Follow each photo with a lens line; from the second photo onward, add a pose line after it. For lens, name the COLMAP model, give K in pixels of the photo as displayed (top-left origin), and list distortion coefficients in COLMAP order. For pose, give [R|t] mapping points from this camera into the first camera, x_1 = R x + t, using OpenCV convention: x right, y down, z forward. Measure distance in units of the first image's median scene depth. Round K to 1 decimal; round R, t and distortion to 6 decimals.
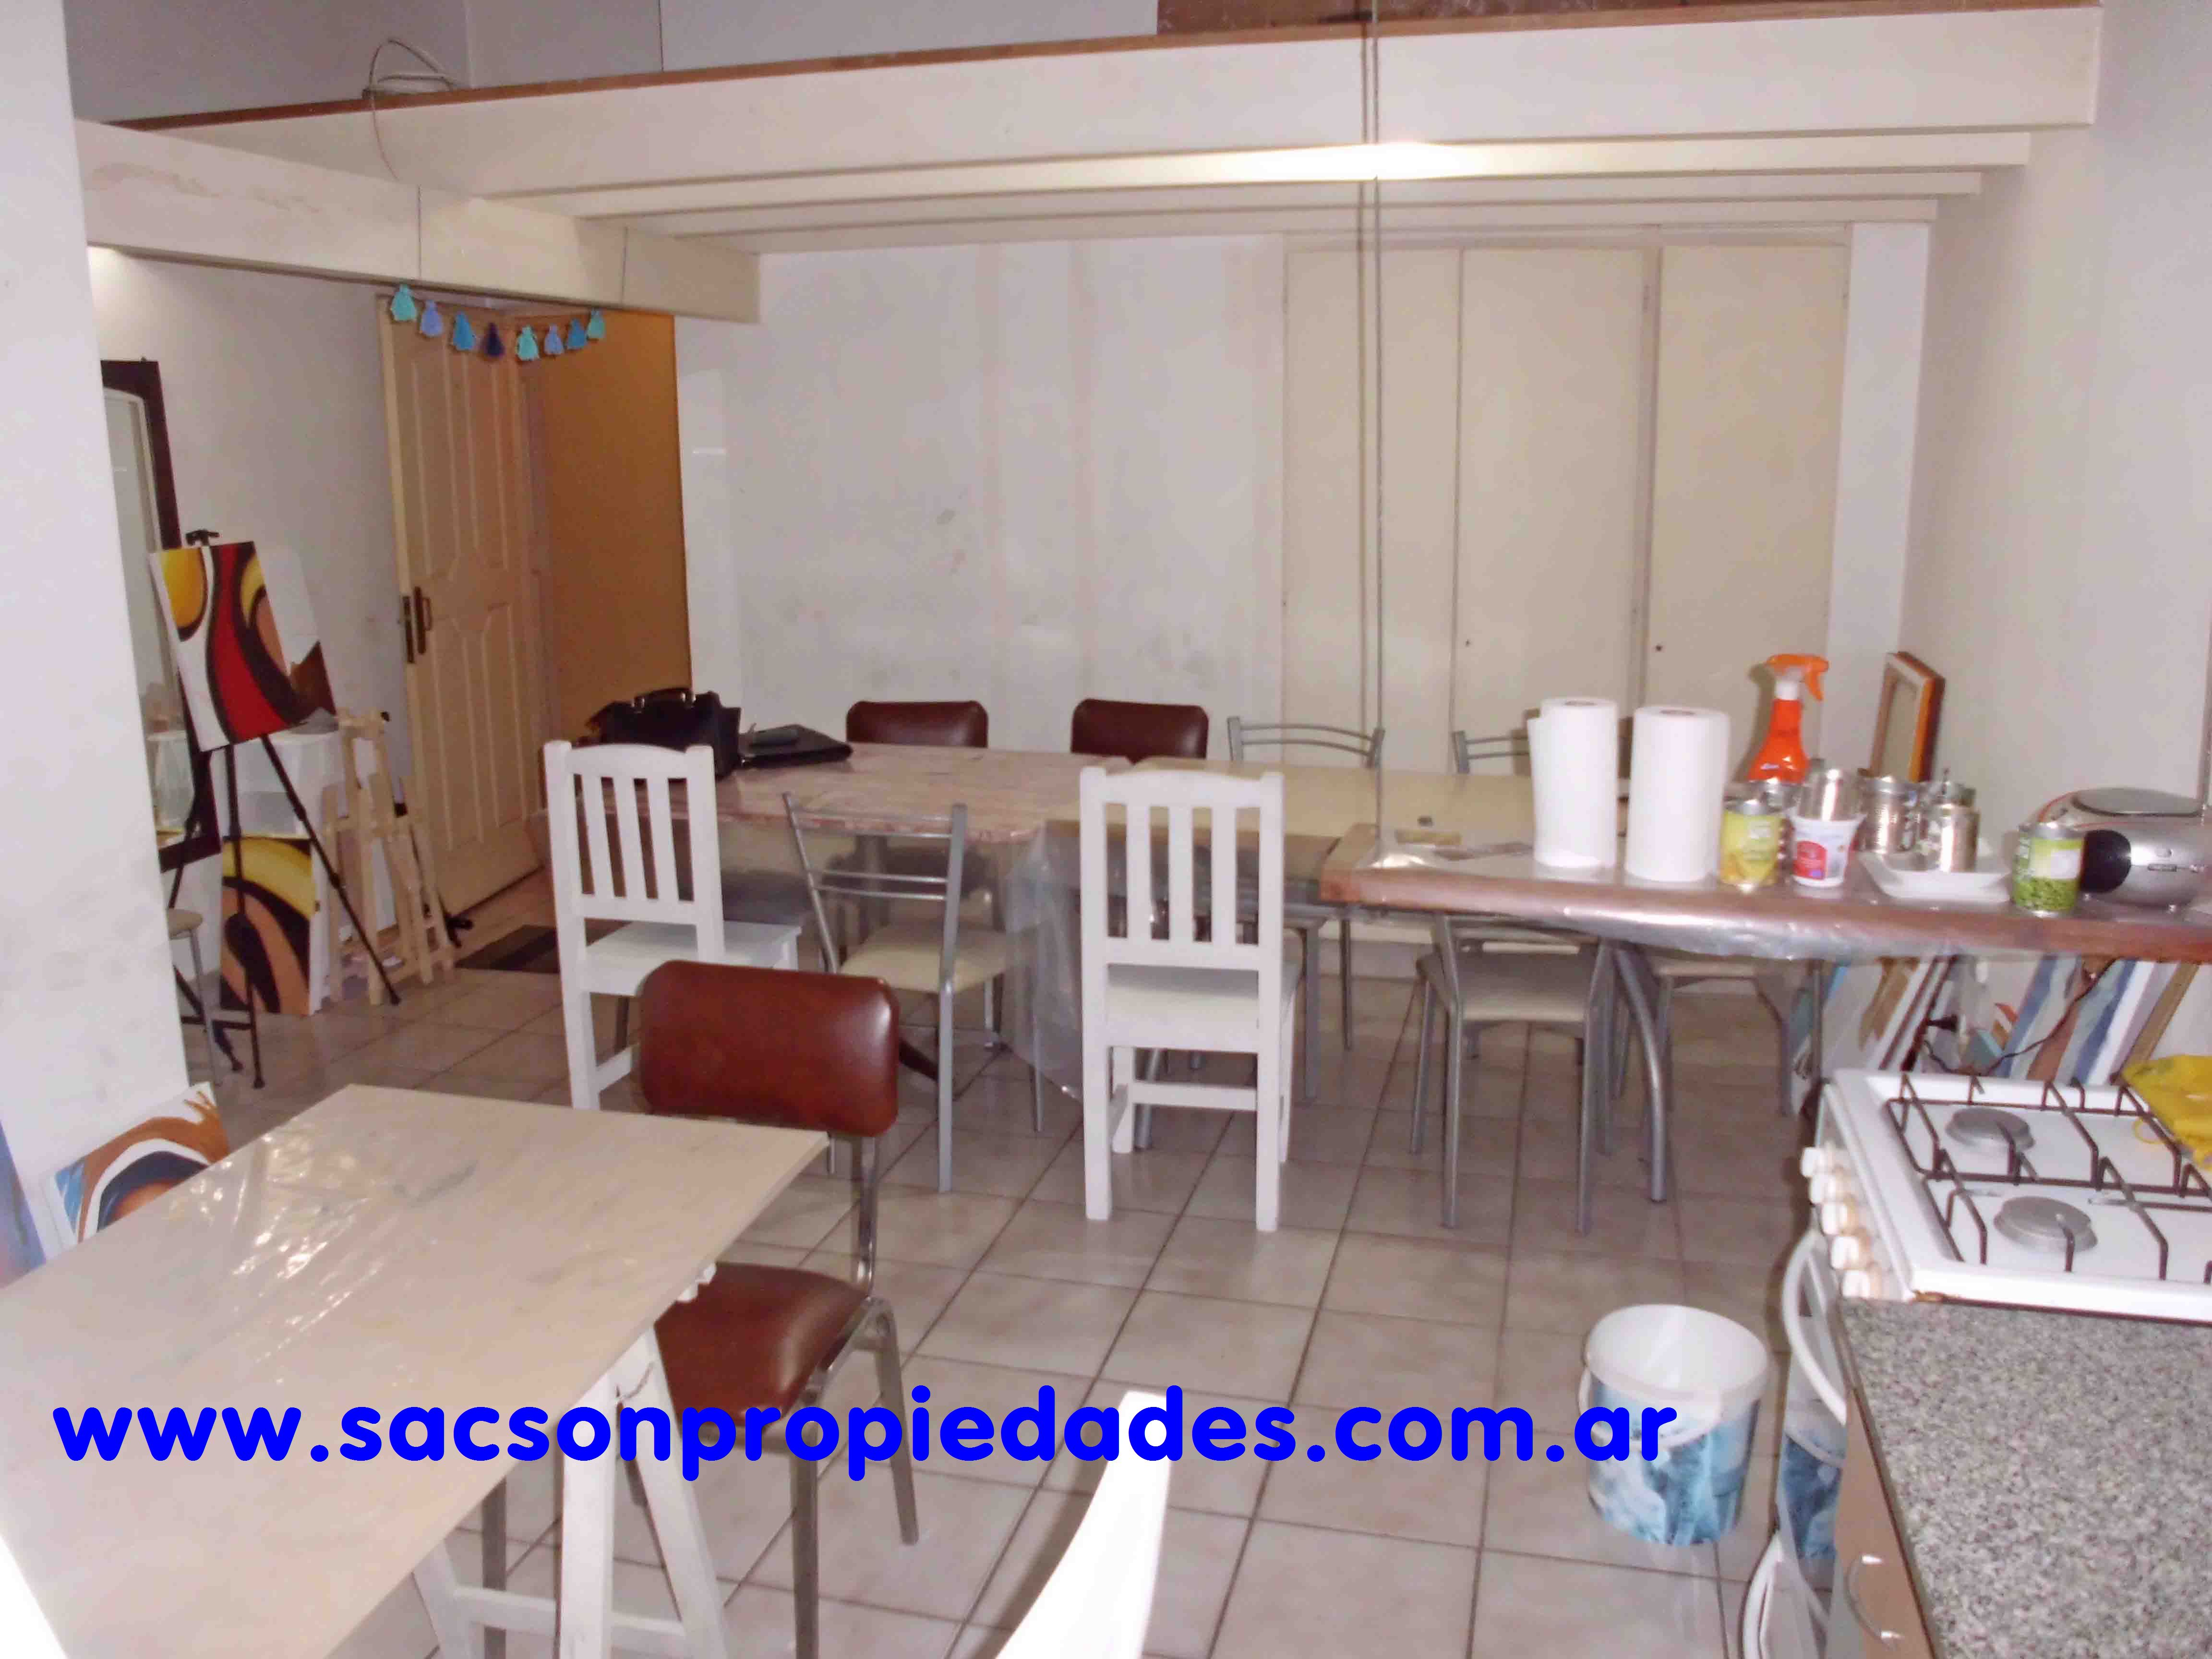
lens RADIAL K [[1768.7, 0, 1106.0], [0, 1768.7, 829.5], [0, 0, 1]] dist [-0.149868, 0.126160]
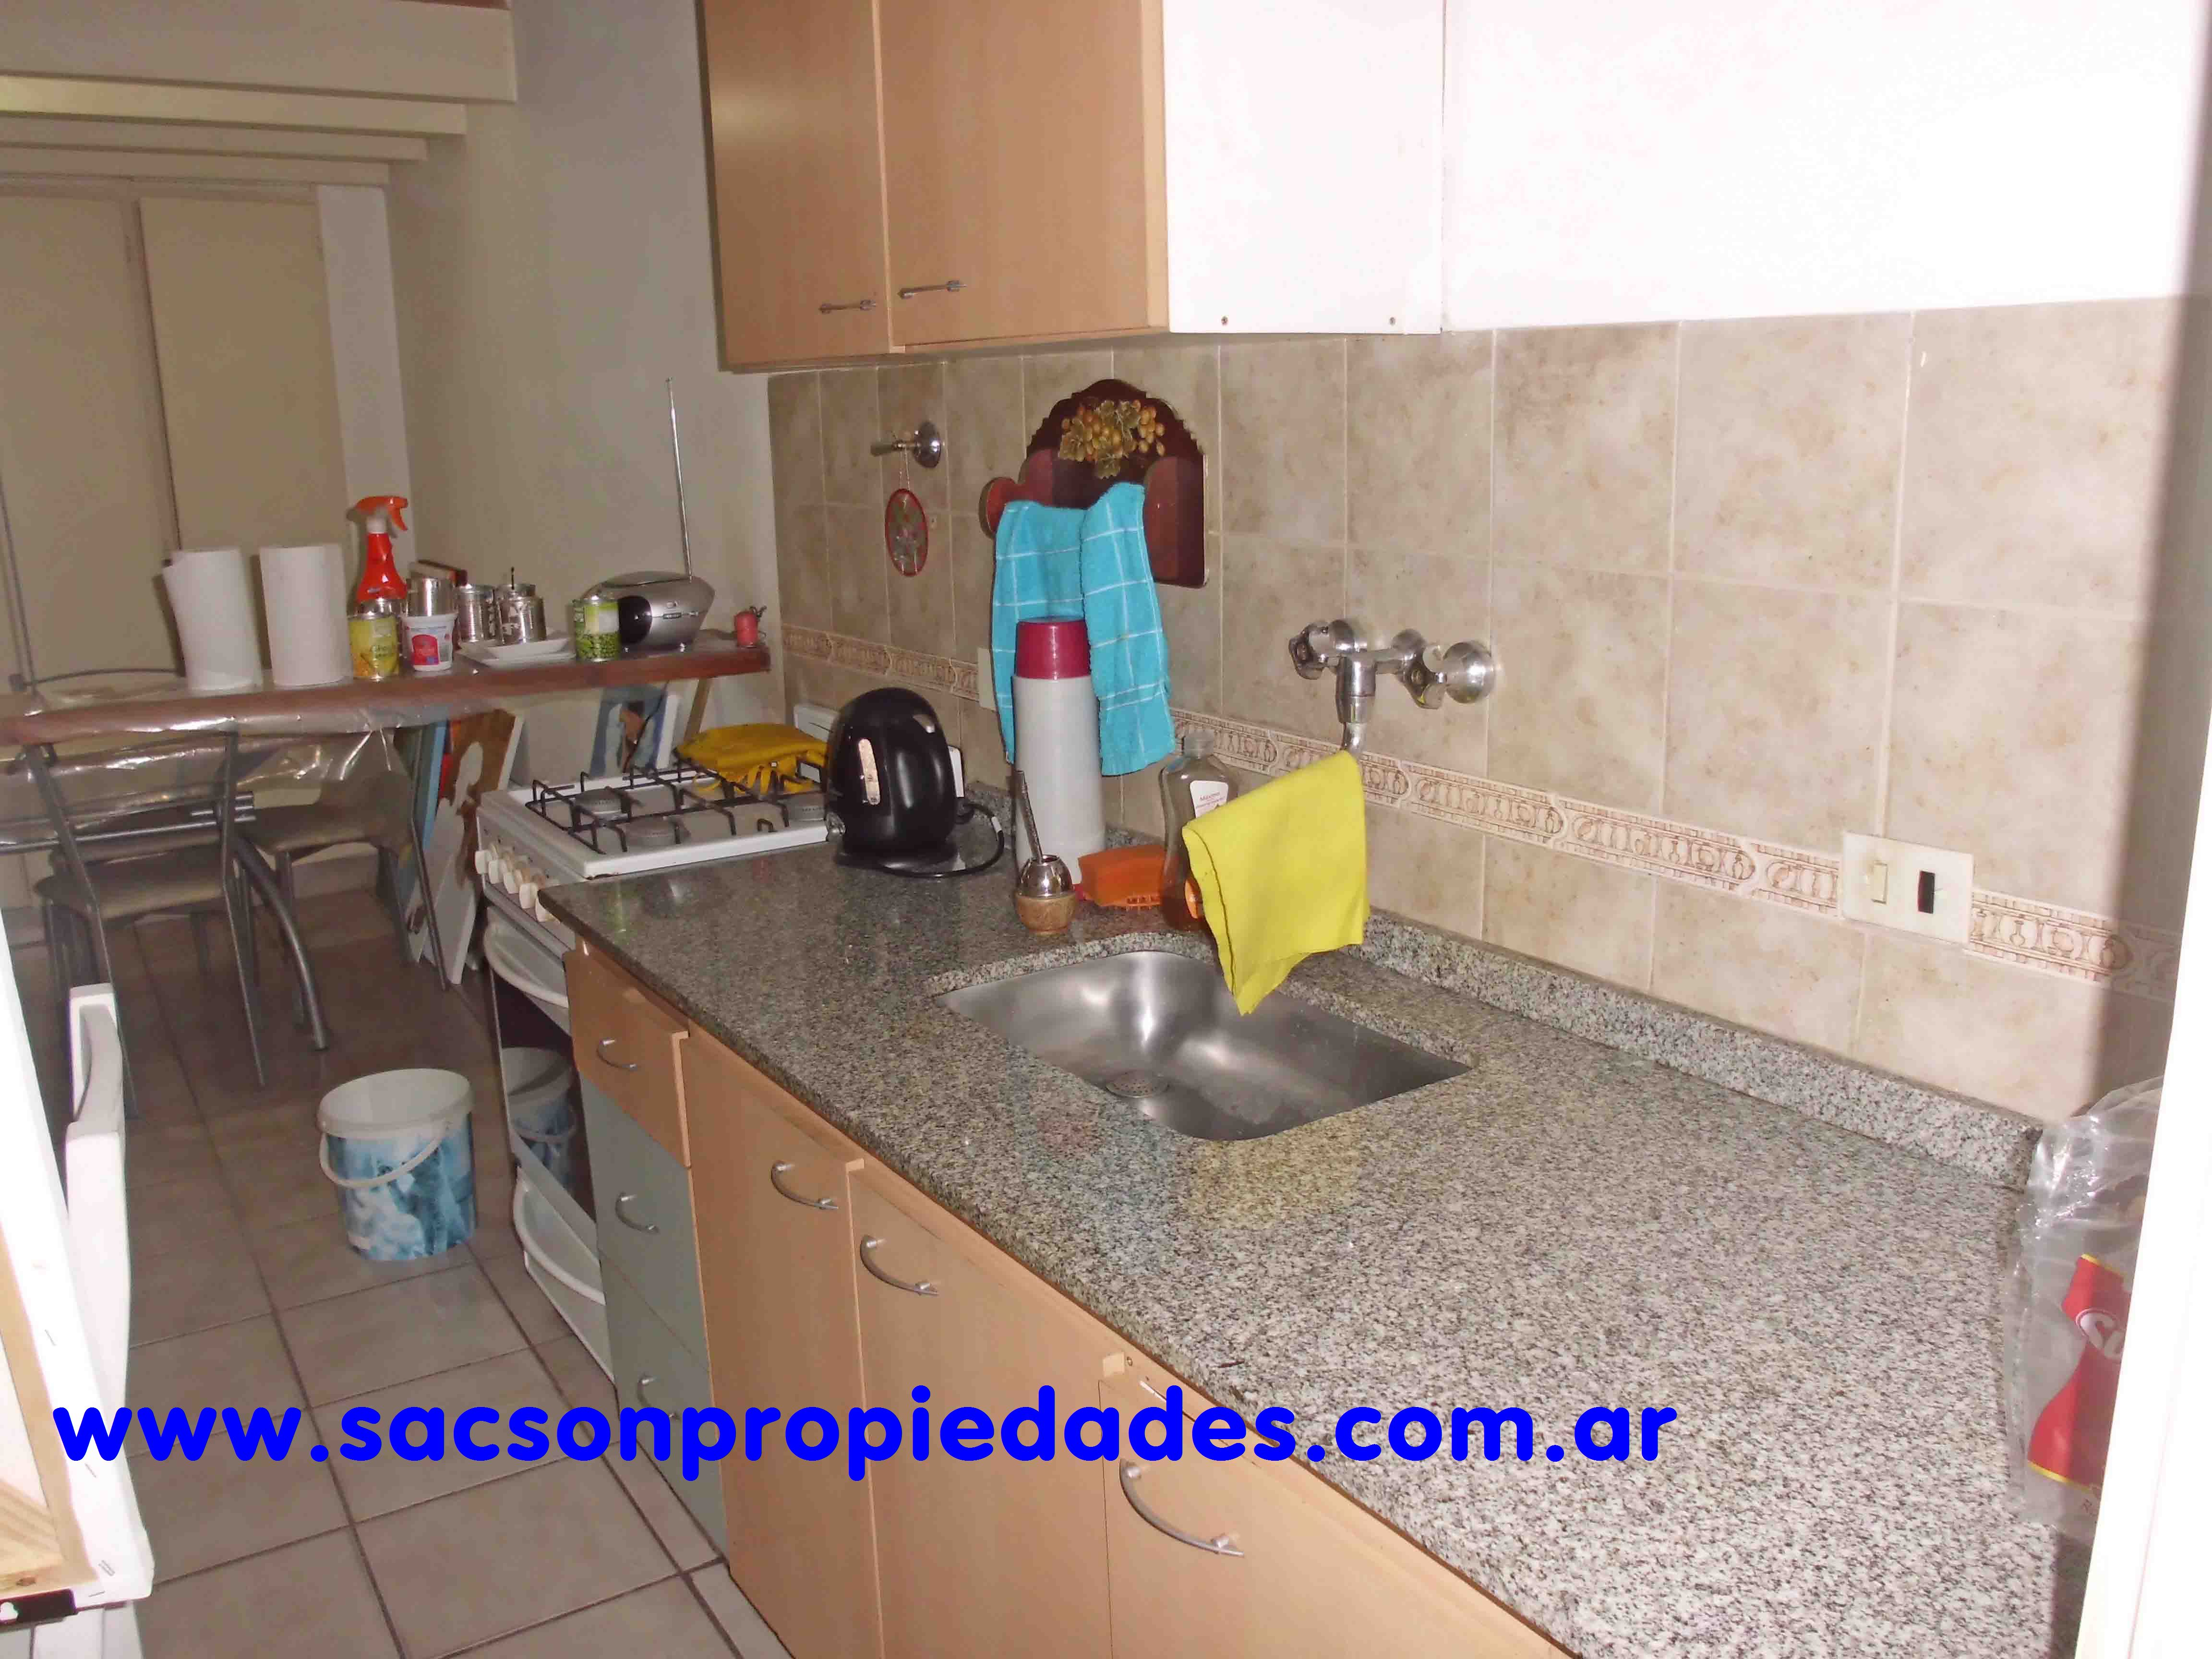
lens RADIAL K [[1768.7, 0, 1106.0], [0, 1768.7, 829.5], [0, 0, 1]] dist [-0.149868, 0.126160]
pose [[0.666054, -0.176969, 0.724606, -0.195461], [0.181779, 0.980669, 0.072416, 0.141171], [-0.723414, 0.083485, 0.685348, -0.209890]]
